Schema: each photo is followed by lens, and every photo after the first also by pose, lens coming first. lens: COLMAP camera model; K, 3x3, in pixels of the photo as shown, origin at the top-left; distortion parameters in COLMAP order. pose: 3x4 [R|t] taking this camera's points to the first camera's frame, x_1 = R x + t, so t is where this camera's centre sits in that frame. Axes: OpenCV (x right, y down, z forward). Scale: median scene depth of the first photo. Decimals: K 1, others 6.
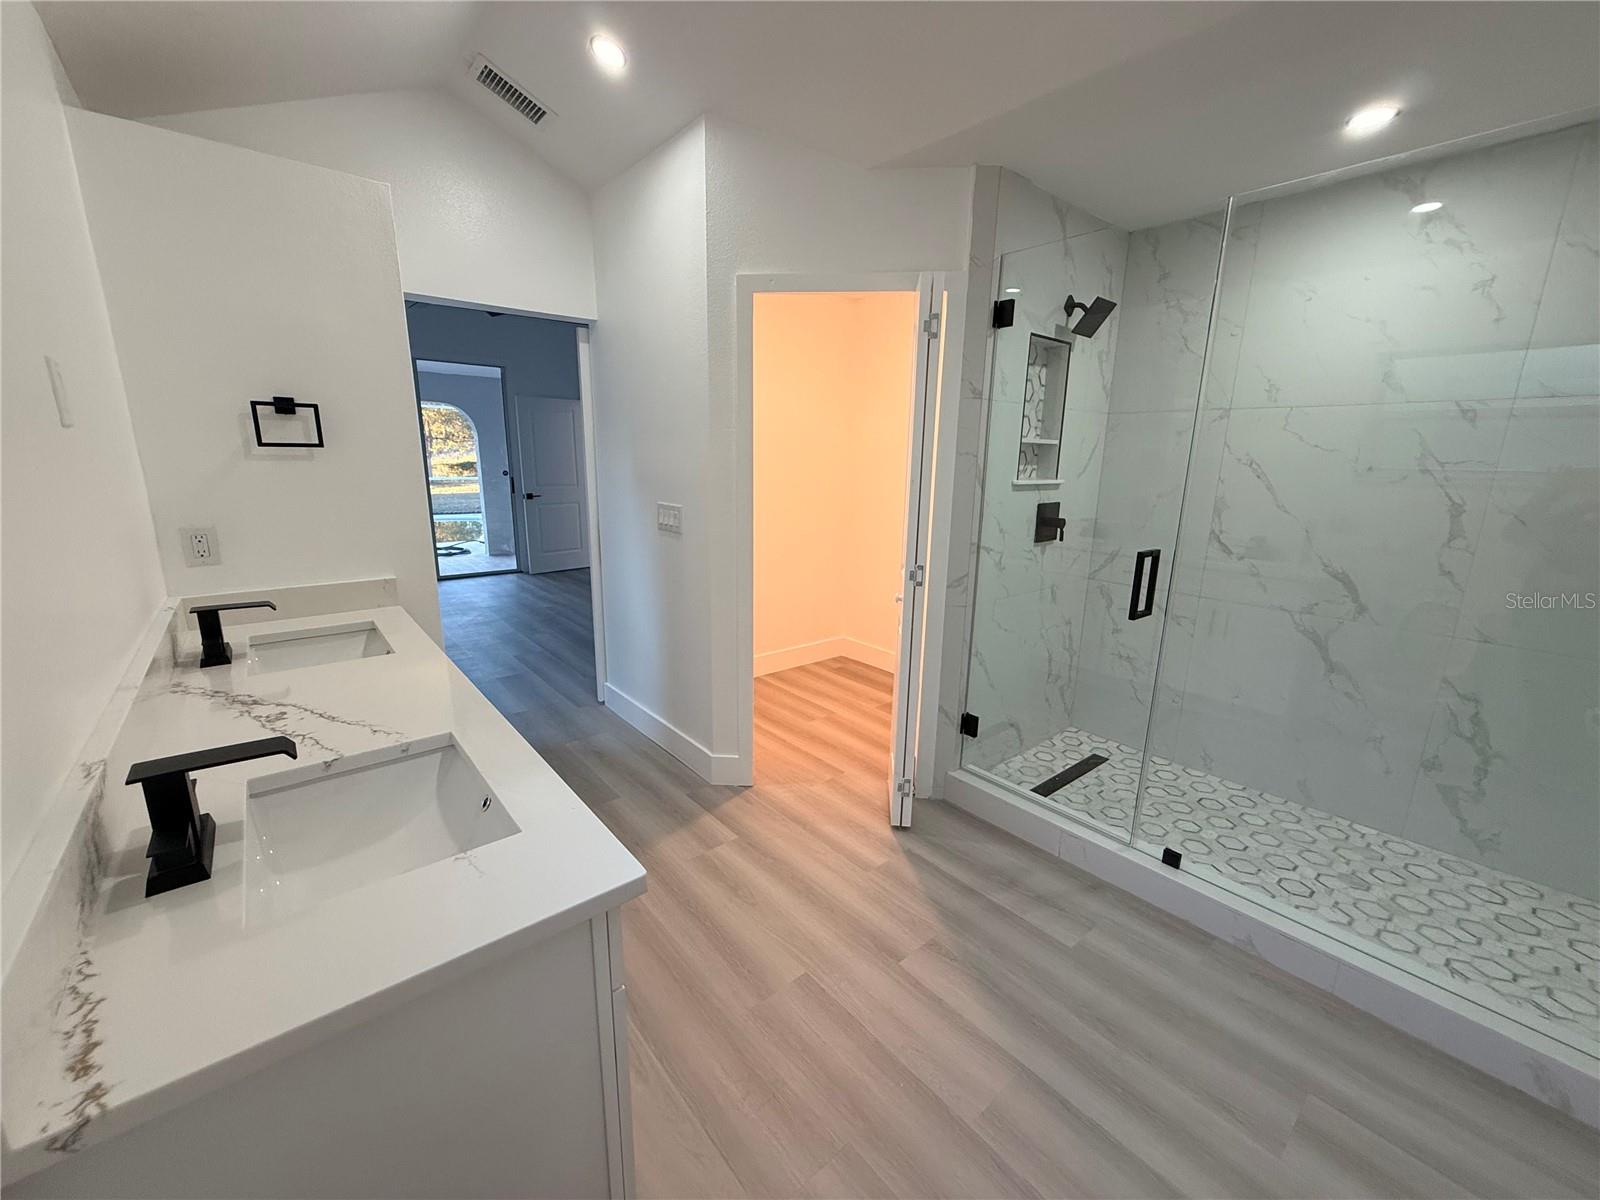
lens RADIAL K [[638.4, 0, 797.9], [0, 638.4, 600.5], [0, 0, 1]] dist [0.000494, -0.000012]
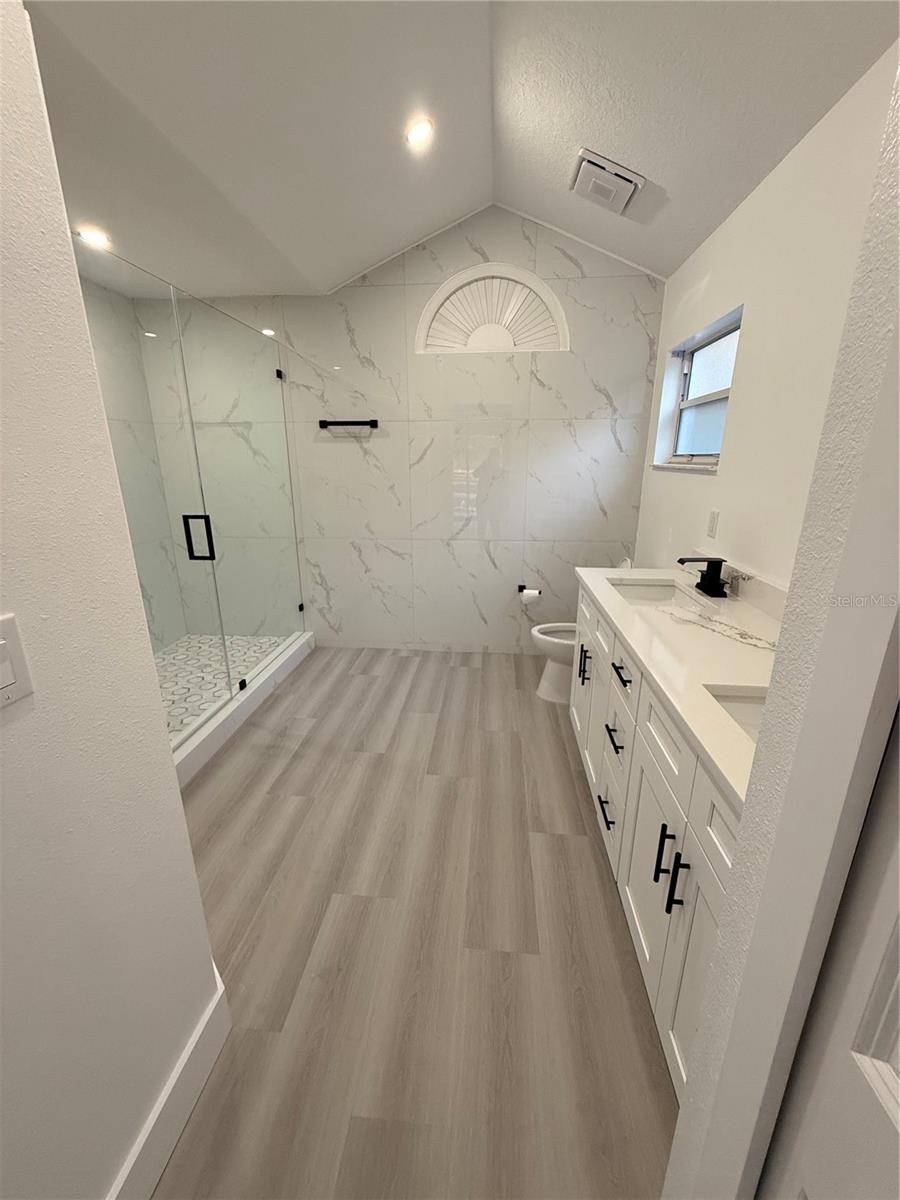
lens RADIAL K [[478.8, 0, 449.9], [0, 478.8, 597.0], [0, 0, 1]] dist [0.000494, -0.000012]
pose [[-0.705068, -0.214167, 0.676026, -0.560131], [0.148454, 0.887605, 0.436027, -0.256033], [-0.693426, 0.407787, -0.594028, 1.102602]]
